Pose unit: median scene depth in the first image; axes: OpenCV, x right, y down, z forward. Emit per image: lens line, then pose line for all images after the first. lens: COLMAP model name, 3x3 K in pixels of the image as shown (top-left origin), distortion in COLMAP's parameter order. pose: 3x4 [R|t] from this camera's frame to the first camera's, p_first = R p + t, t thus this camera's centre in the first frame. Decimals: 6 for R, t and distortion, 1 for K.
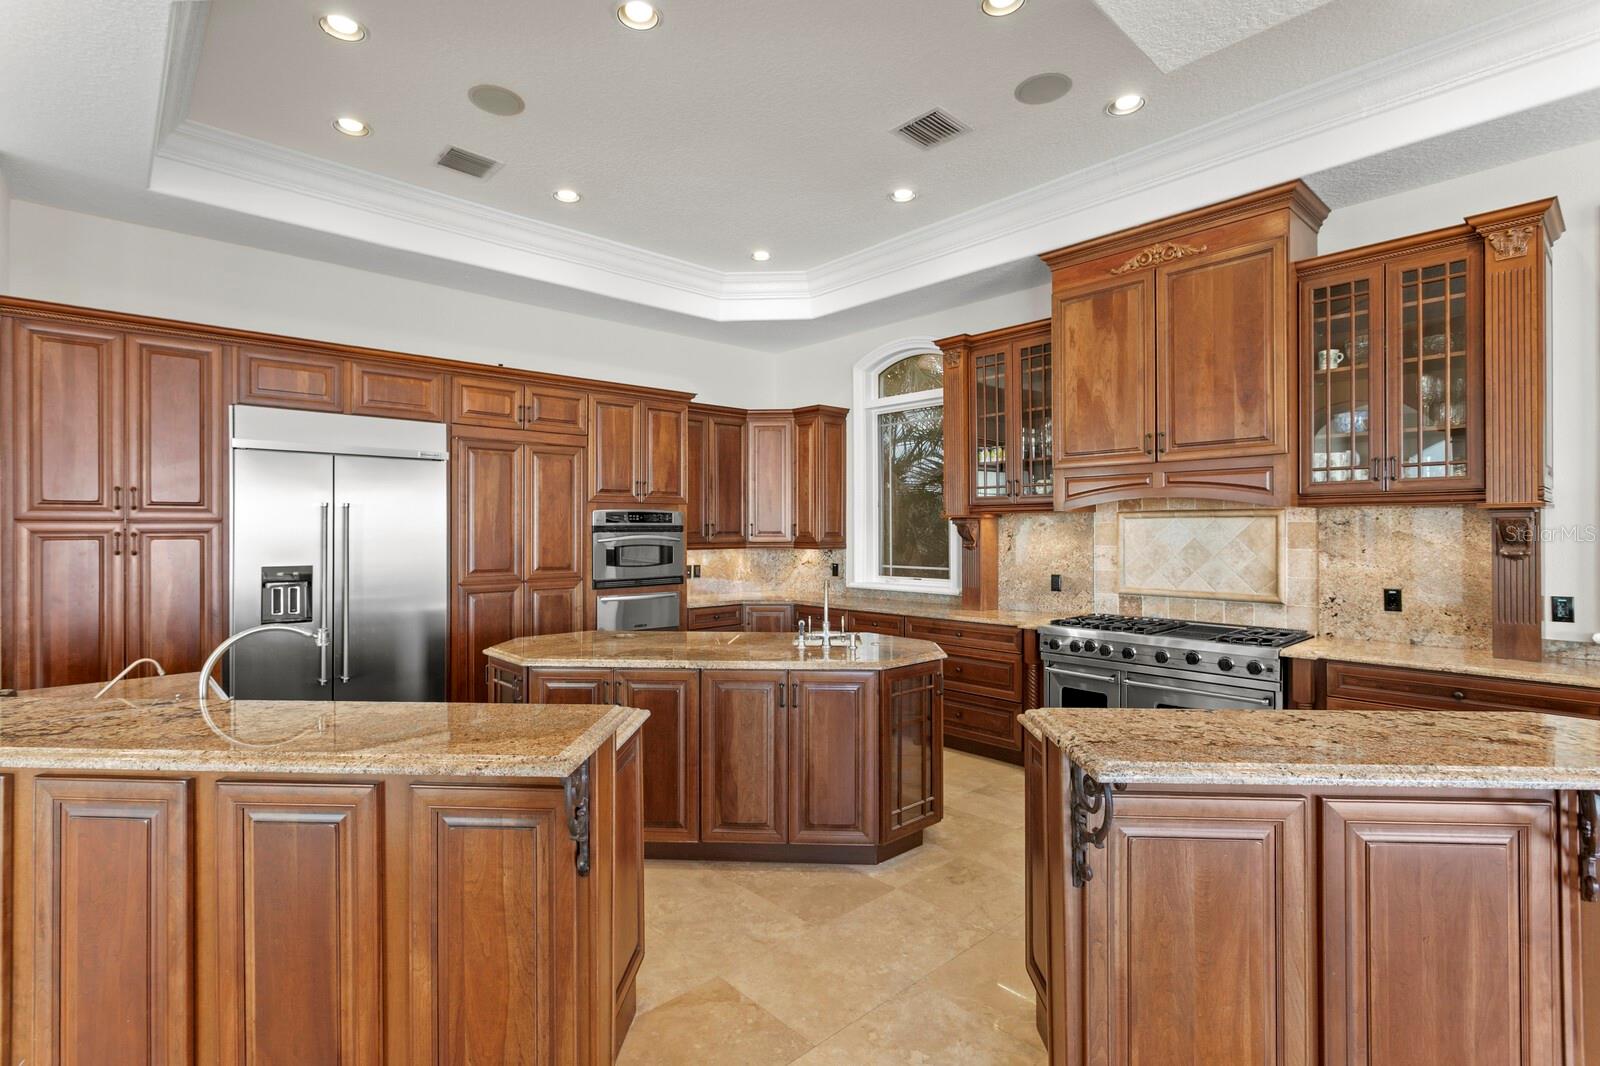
lens RADIAL K [[769.9, 0, 788.5], [0, 769.9, 526.6], [0, 0, 1]] dist [0.007548, 0.000597]
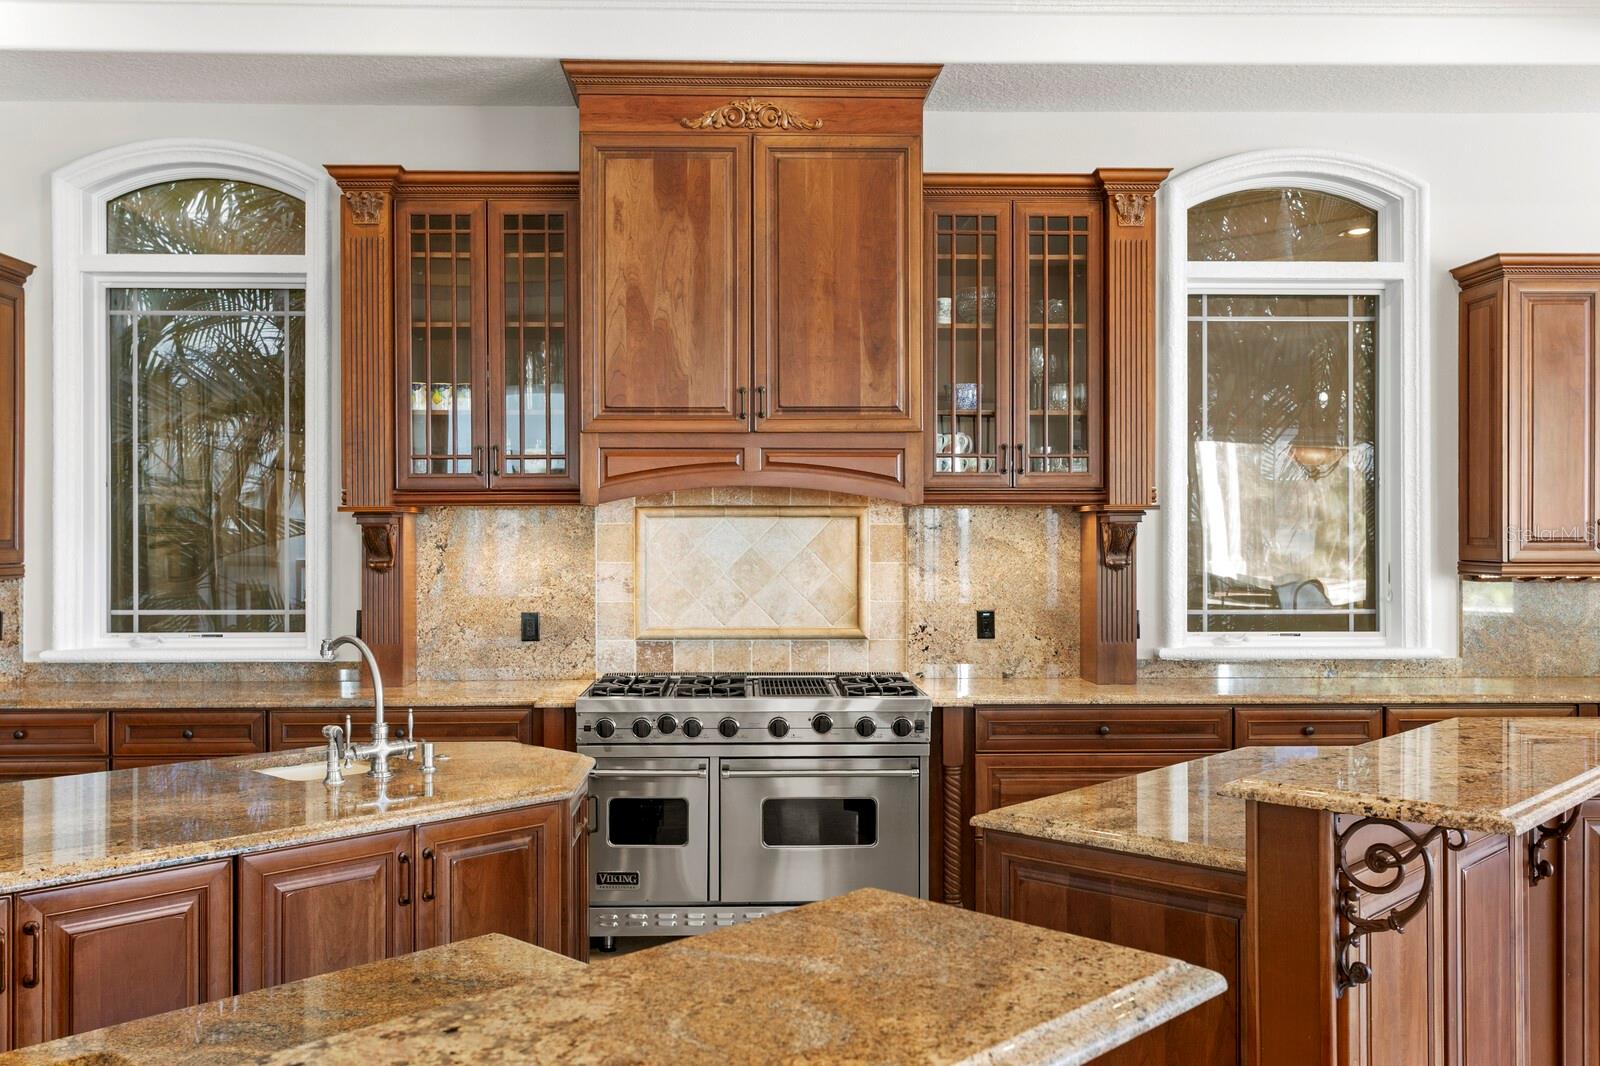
lens RADIAL K [[1410.2, 0, 800.0], [0, 1410.2, 533.0], [0, 0, 1]] dist [0.010598, -0.000086]
pose [[0.644850, 0.003221, 0.764303, -0.396851], [-0.004109, 0.999991, -0.000747, 0.002854], [-0.764298, -0.002659, 0.644857, 0.191990]]
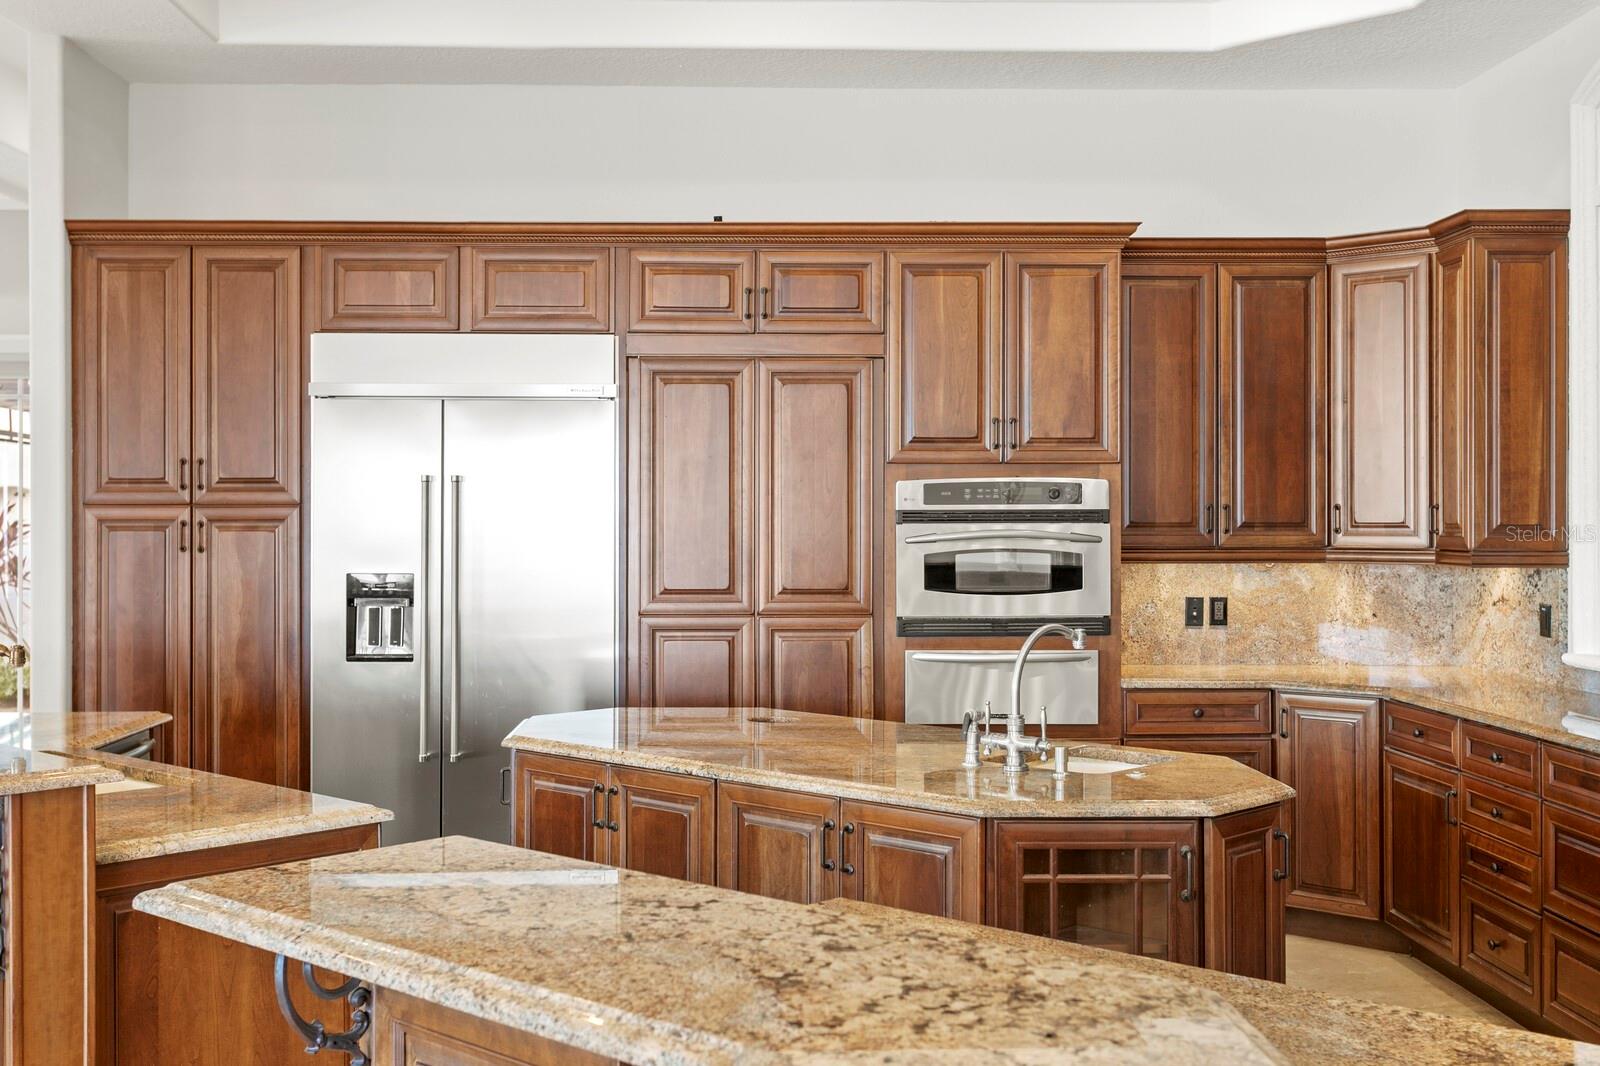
lens RADIAL K [[1828.3, 0, 794.2], [0, 1828.3, 506.2], [0, 0, 1]] dist [0.012414, 0.010896]
pose [[0.755495, -0.002333, -0.655151, 0.583495], [0.001400, 0.999997, -0.001946, -0.001895], [0.655153, 0.000553, 0.755496, 0.058070]]
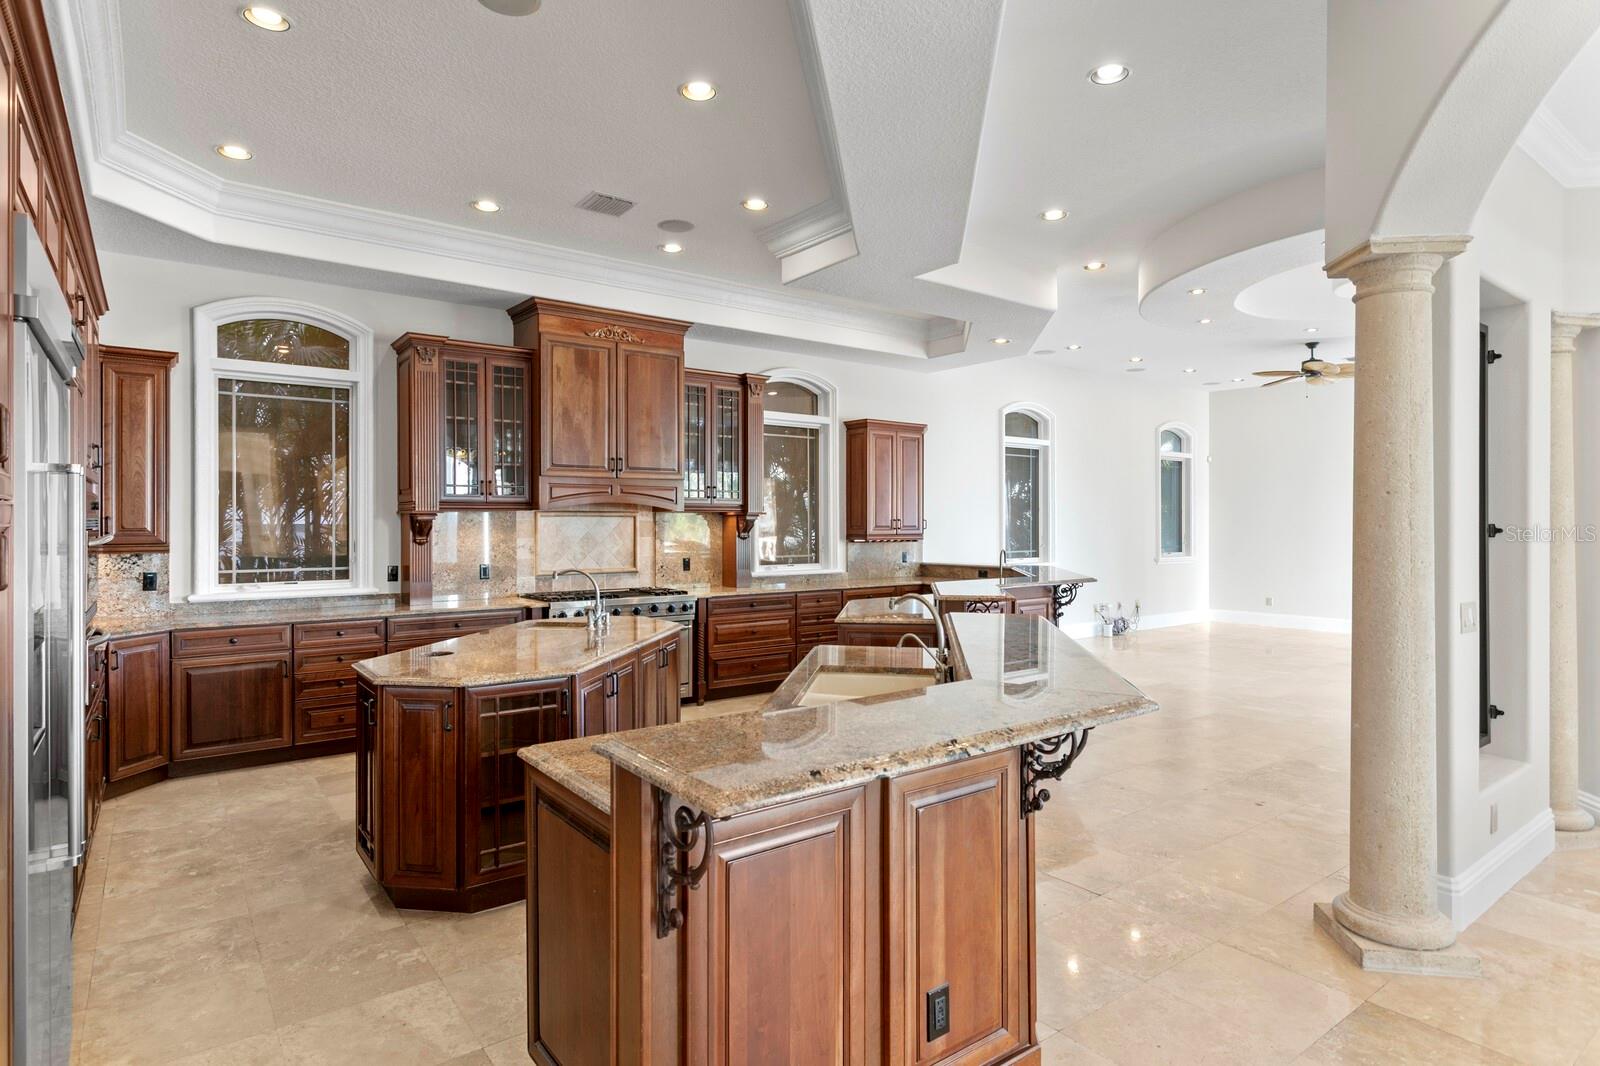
lens RADIAL K [[846.4, 0, 800.0], [0, 846.4, 533.0], [0, 0, 1]] dist [-0.001179, 0.000110]
pose [[0.085615, -0.008243, 0.996294, -1.028925], [-0.002998, 0.999959, 0.008531, 0.004065], [-0.996324, -0.003717, 0.085587, 0.508591]]
